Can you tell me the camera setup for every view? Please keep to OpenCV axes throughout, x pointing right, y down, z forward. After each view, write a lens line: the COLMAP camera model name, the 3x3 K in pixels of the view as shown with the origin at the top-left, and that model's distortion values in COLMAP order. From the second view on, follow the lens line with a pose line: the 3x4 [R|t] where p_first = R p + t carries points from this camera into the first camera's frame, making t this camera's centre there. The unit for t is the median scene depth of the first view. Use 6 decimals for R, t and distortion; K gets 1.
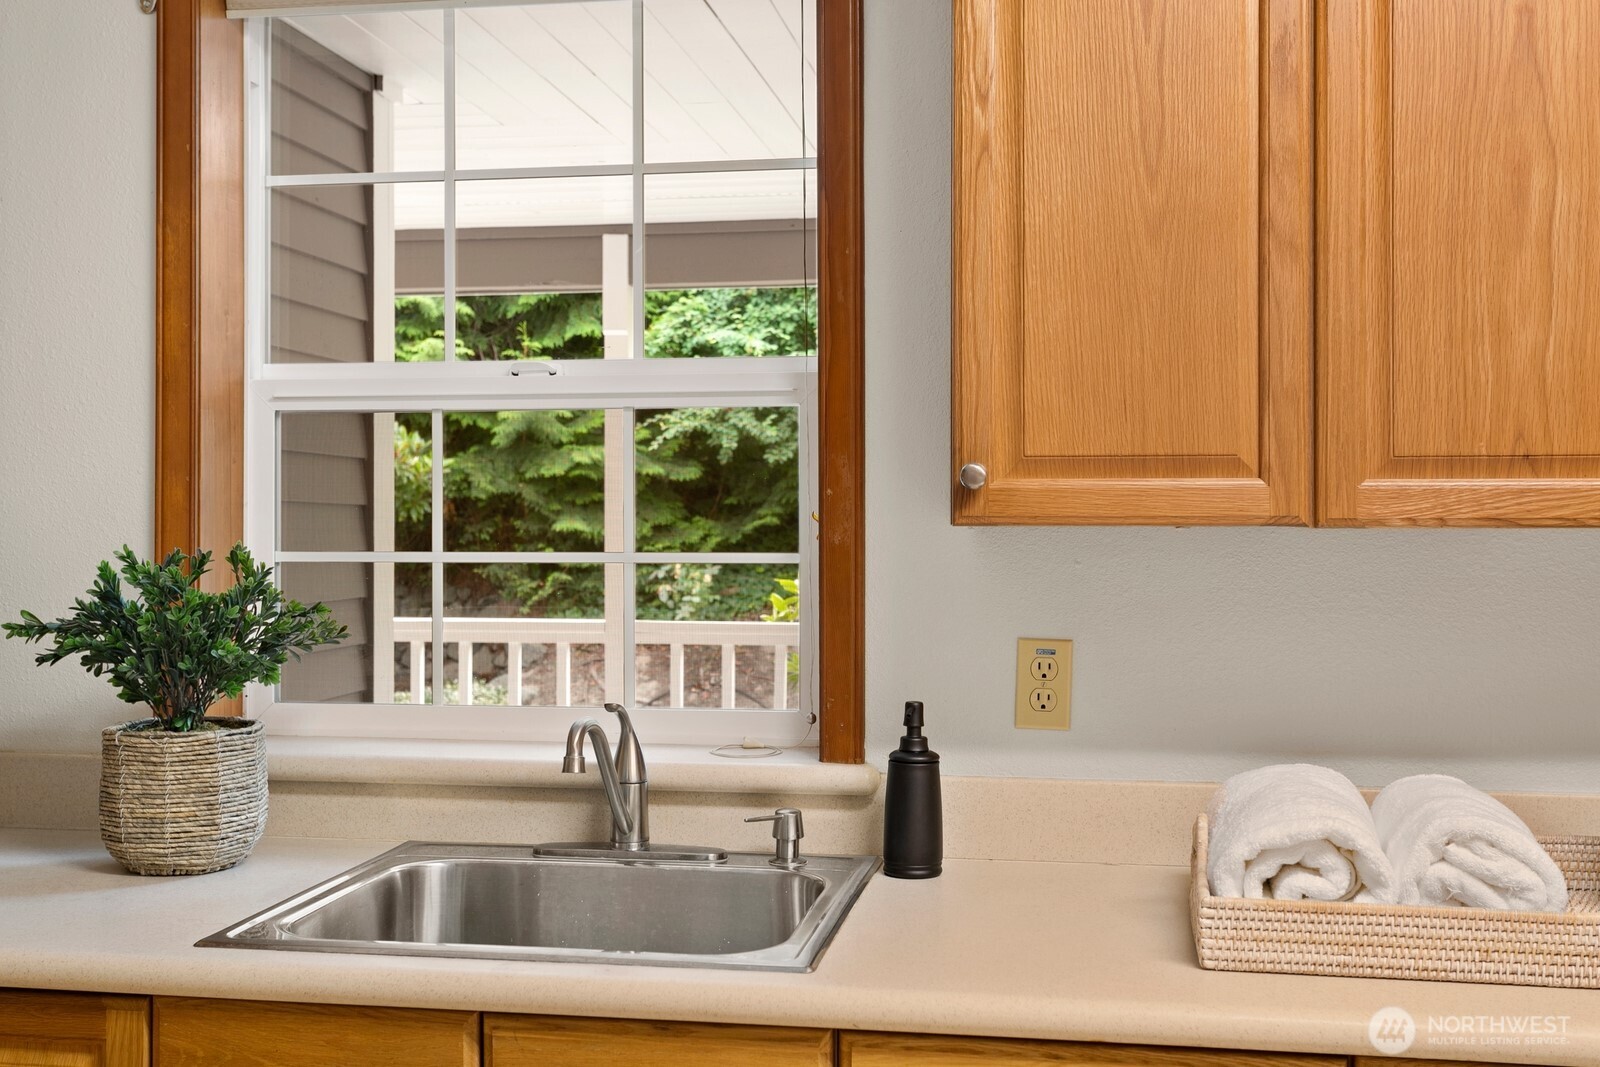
lens RADIAL K [[1758.7, 0, 798.1], [0, 1758.7, 533.0], [0, 0, 1]] dist [0.001279, 0.000000]
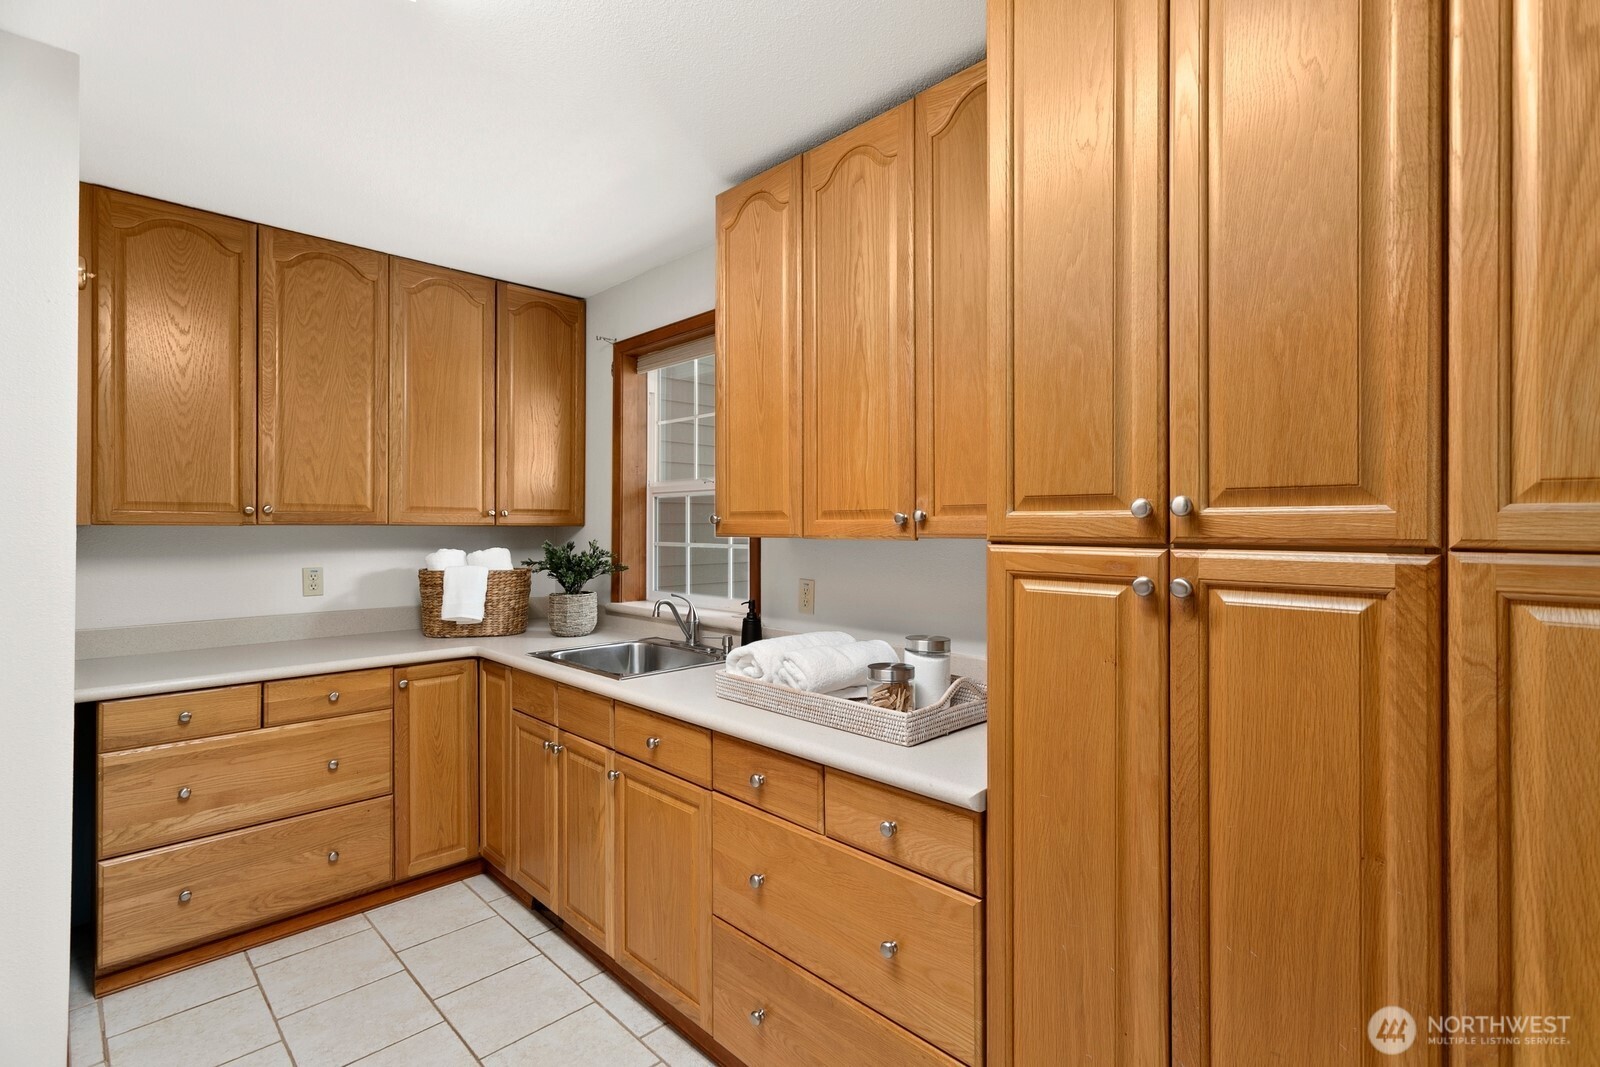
lens RADIAL K [[750.0, 0, 800.5], [0, 750.0, 527.6], [0, 0, 1]] dist [0.005310, 0.000475]
pose [[0.817488, 0.003522, -0.575935, 0.919797], [-0.007277, 0.999965, -0.004214, -0.014580], [0.575900, 0.007636, 0.817485, 0.090076]]
